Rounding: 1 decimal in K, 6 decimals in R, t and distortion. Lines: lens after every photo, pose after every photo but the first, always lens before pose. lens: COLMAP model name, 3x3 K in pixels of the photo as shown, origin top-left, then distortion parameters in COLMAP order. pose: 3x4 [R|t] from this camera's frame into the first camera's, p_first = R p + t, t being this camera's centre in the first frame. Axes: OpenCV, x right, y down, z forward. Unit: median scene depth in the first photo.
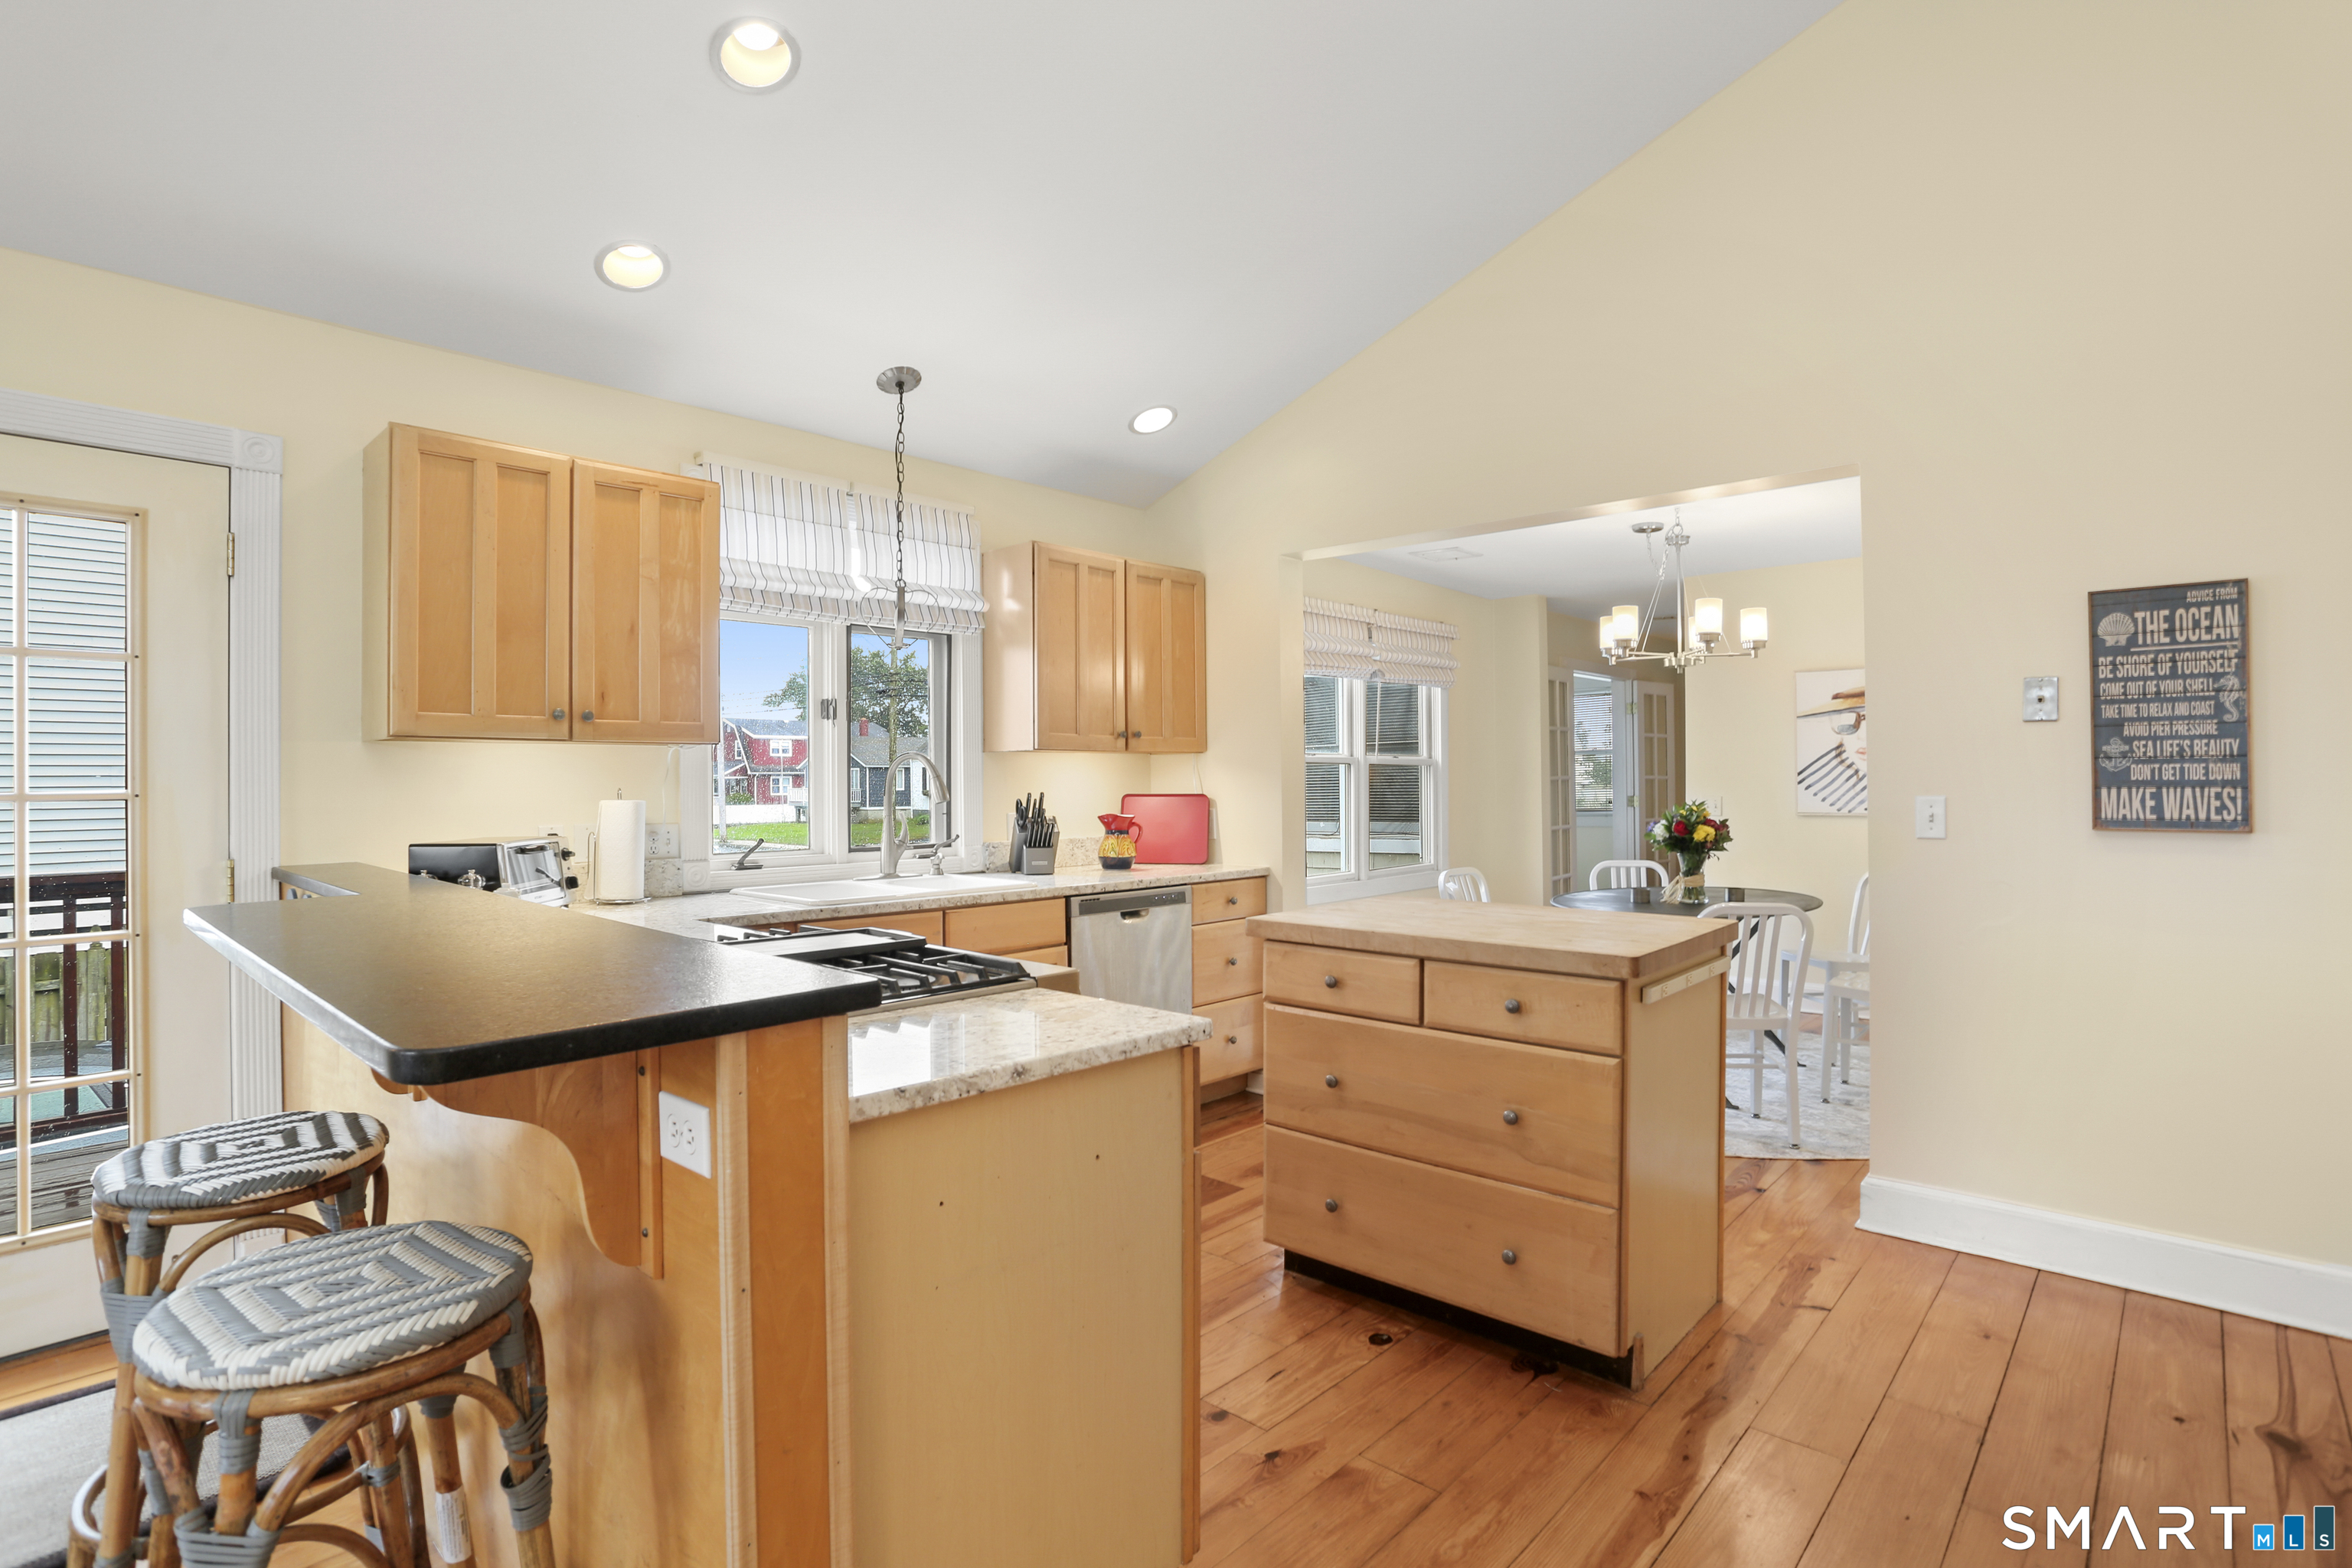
lens RADIAL K [[1151.3, 0, 1184.2], [0, 1151.3, 768.7], [0, 0, 1]] dist [-0.065775, 0.027208]
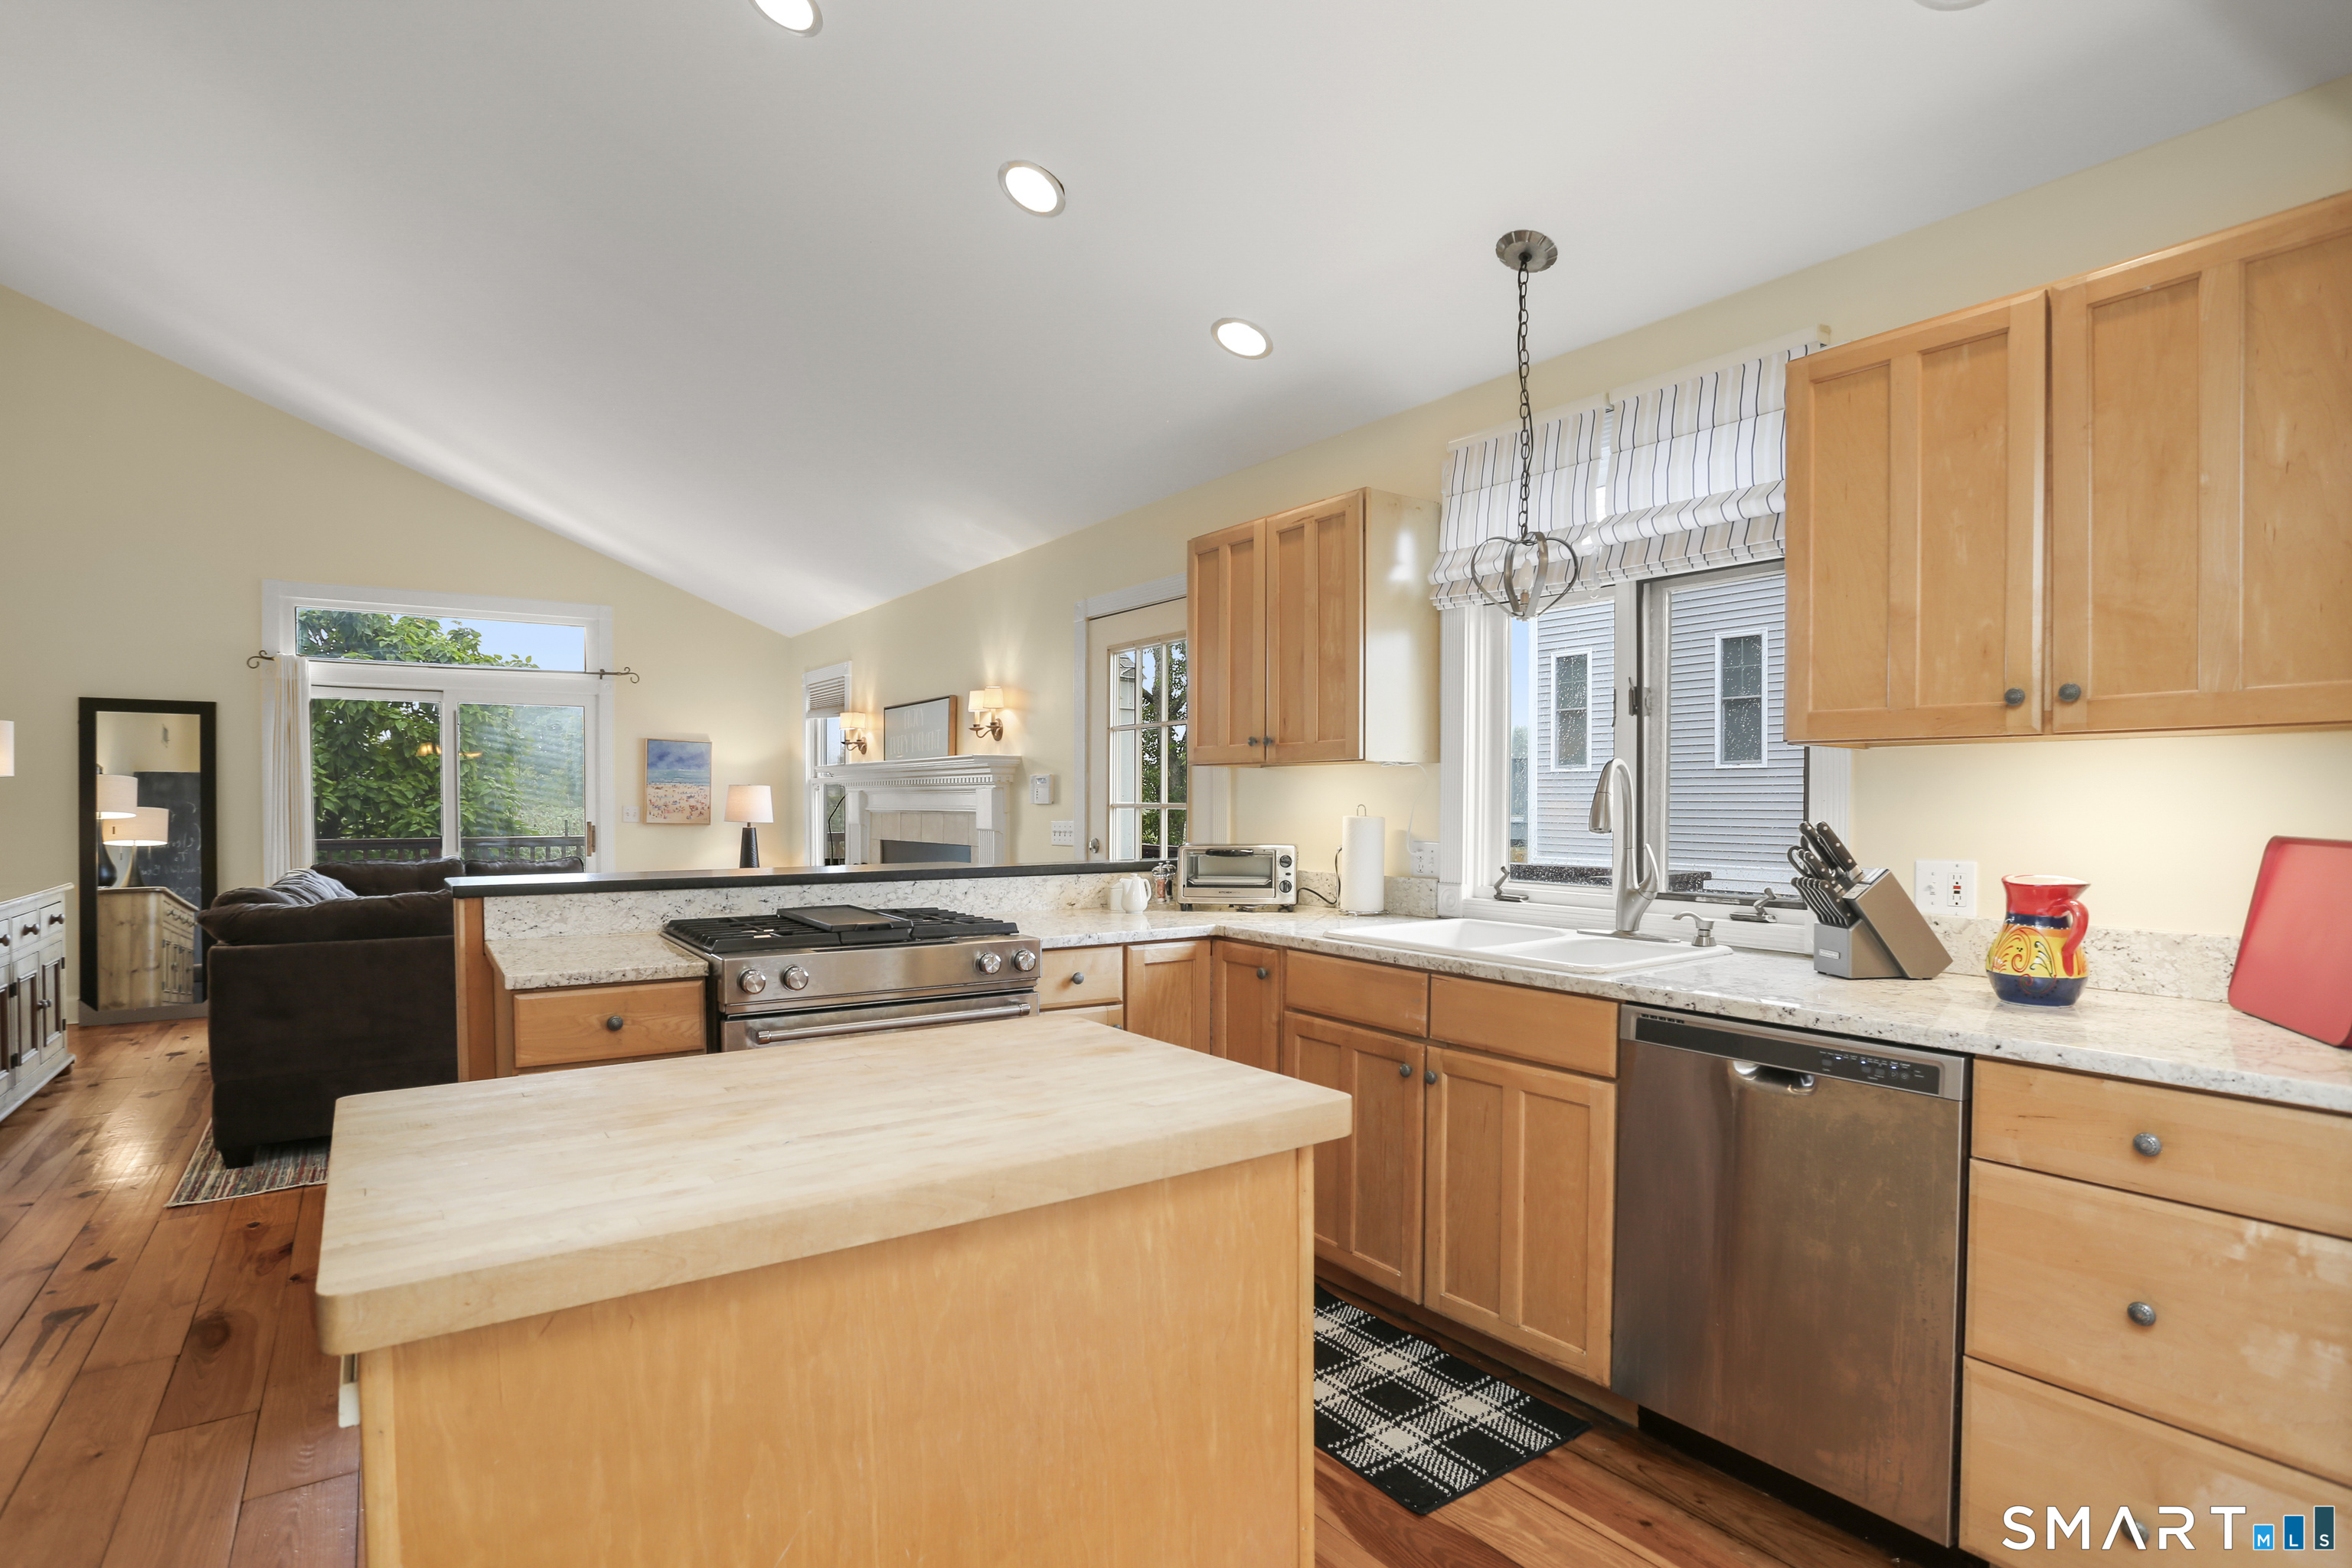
lens RADIAL K [[1192.6, 0, 1175.6], [0, 1192.6, 804.7], [0, 0, 1]] dist [-0.070591, 0.031157]
pose [[-0.218142, 0.008784, -0.975878, 0.545841], [0.007009, 0.999948, 0.007434, 0.007155], [0.975892, -0.005218, -0.218192, 0.954825]]
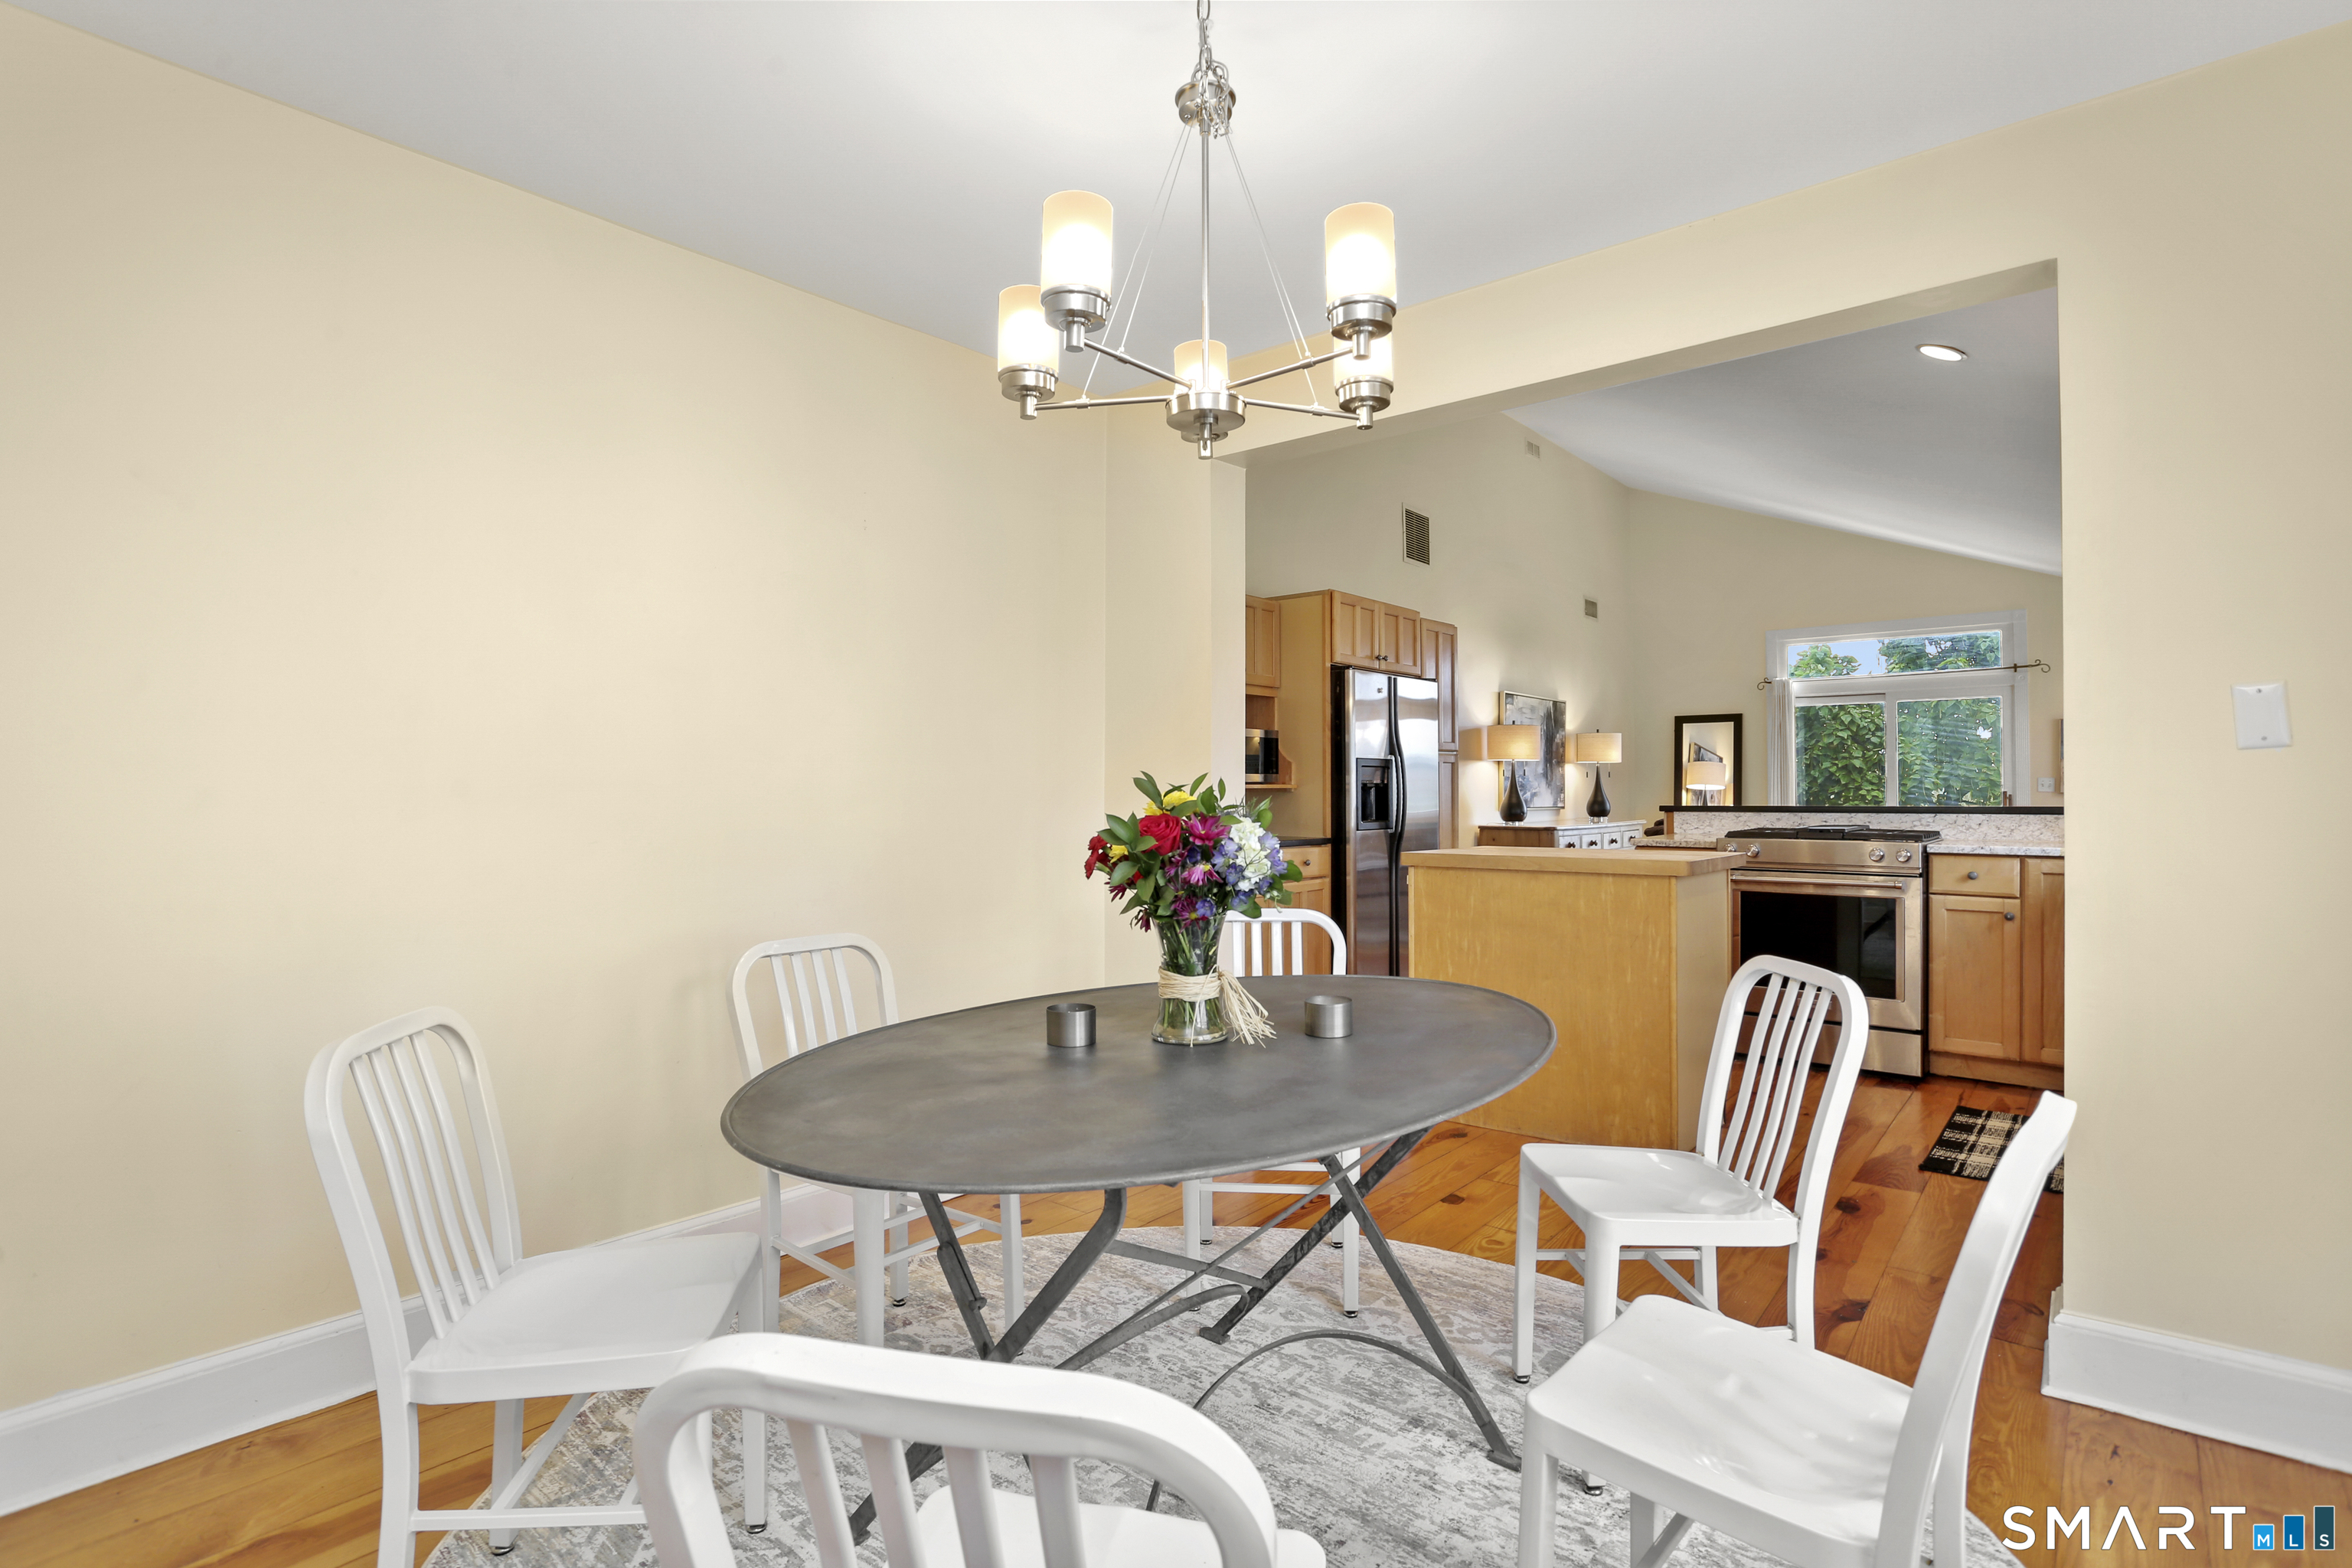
lens RADIAL K [[1134.9, 0, 1176.0], [0, 1134.9, 784.0], [0, 0, 1]] dist [-0.016477, 0.000118]
pose [[-0.999338, 0.005387, -0.035976, 0.621634], [0.005757, 0.999931, -0.010193, 0.045996], [0.035919, -0.010394, -0.999301, 1.860300]]
